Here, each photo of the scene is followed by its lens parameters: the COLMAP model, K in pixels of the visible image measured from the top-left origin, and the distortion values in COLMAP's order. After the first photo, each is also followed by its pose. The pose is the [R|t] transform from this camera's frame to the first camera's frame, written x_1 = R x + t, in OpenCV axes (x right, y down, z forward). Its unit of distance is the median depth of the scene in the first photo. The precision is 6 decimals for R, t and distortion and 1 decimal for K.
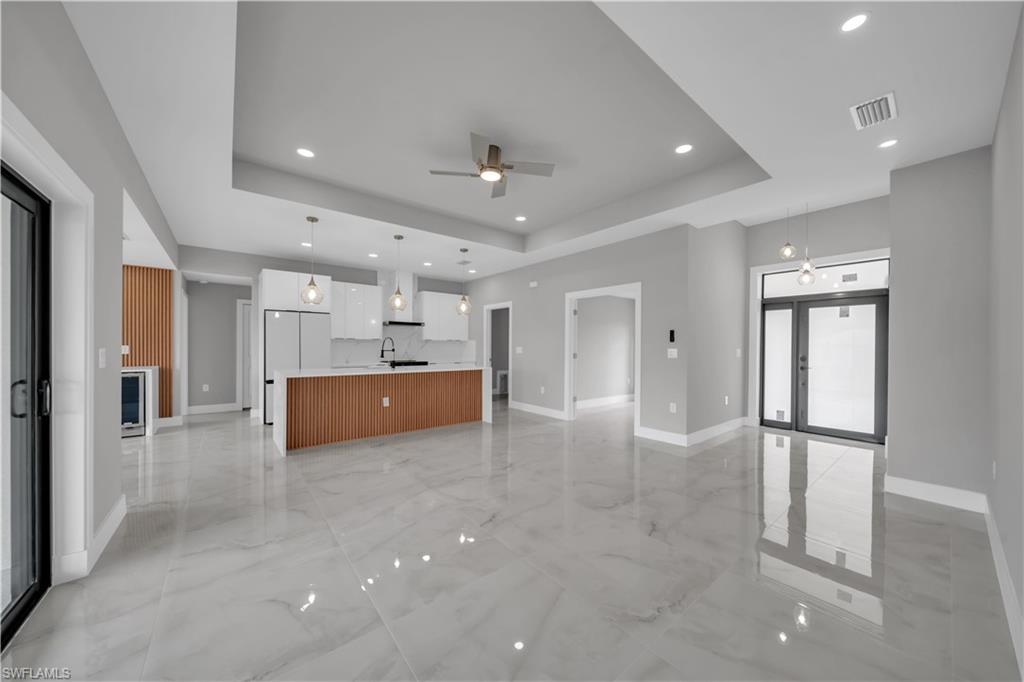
lens RADIAL K [[354.1, 0, 516.5], [0, 354.1, 348.4], [0, 0, 1]] dist [0.000914, -0.000138]
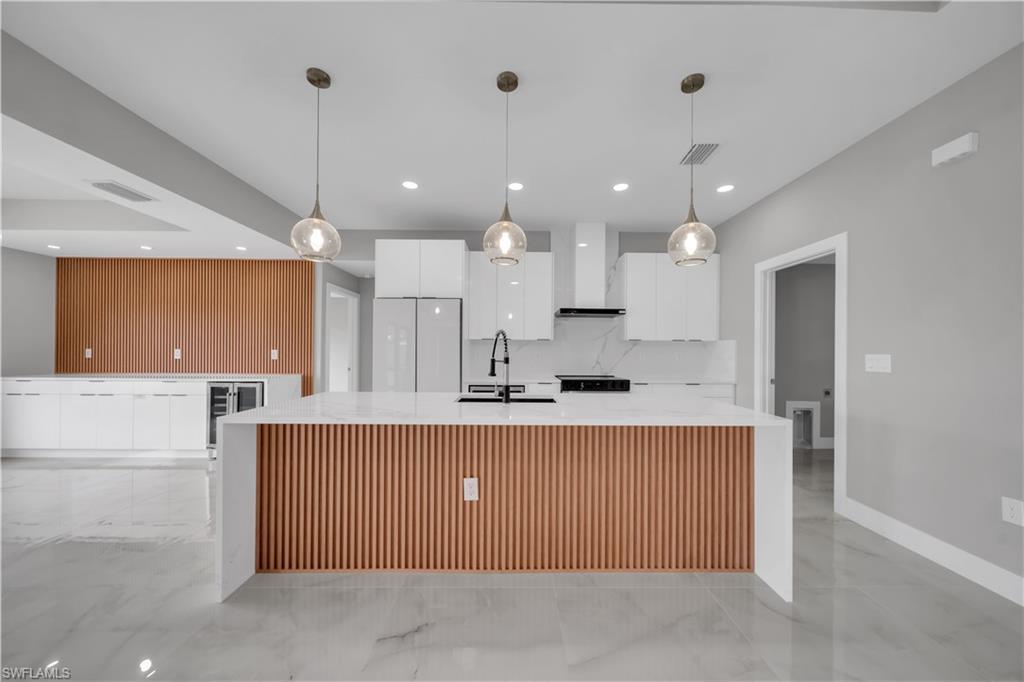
lens RADIAL K [[354.1, 0, 516.5], [0, 354.1, 348.4], [0, 0, 1]] dist [0.000914, -0.000138]
pose [[0.781101, -0.002249, -0.624401, -0.066204], [-0.005704, 0.999926, -0.010738, -0.004933], [0.624379, 0.011949, 0.781030, 0.629080]]
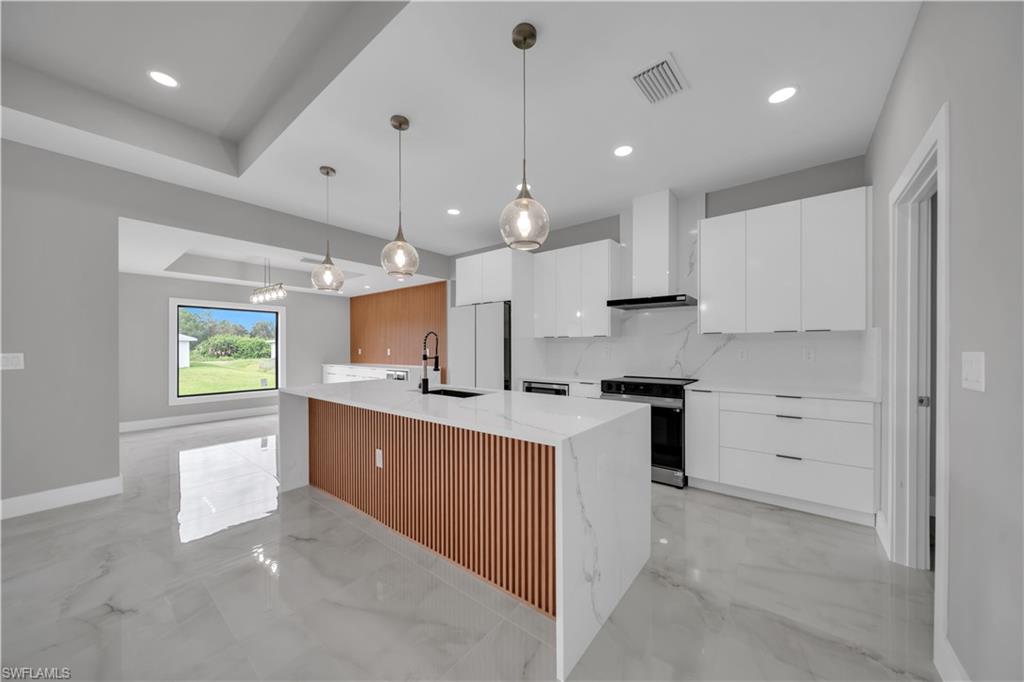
lens RADIAL K [[354.1, 0, 516.5], [0, 354.1, 348.4], [0, 0, 1]] dist [0.000914, -0.000138]
pose [[0.217794, -0.002408, -0.975992, 0.154135], [-0.000553, 0.999996, -0.002591, -0.006136], [0.975995, 0.001103, 0.217792, 0.951982]]
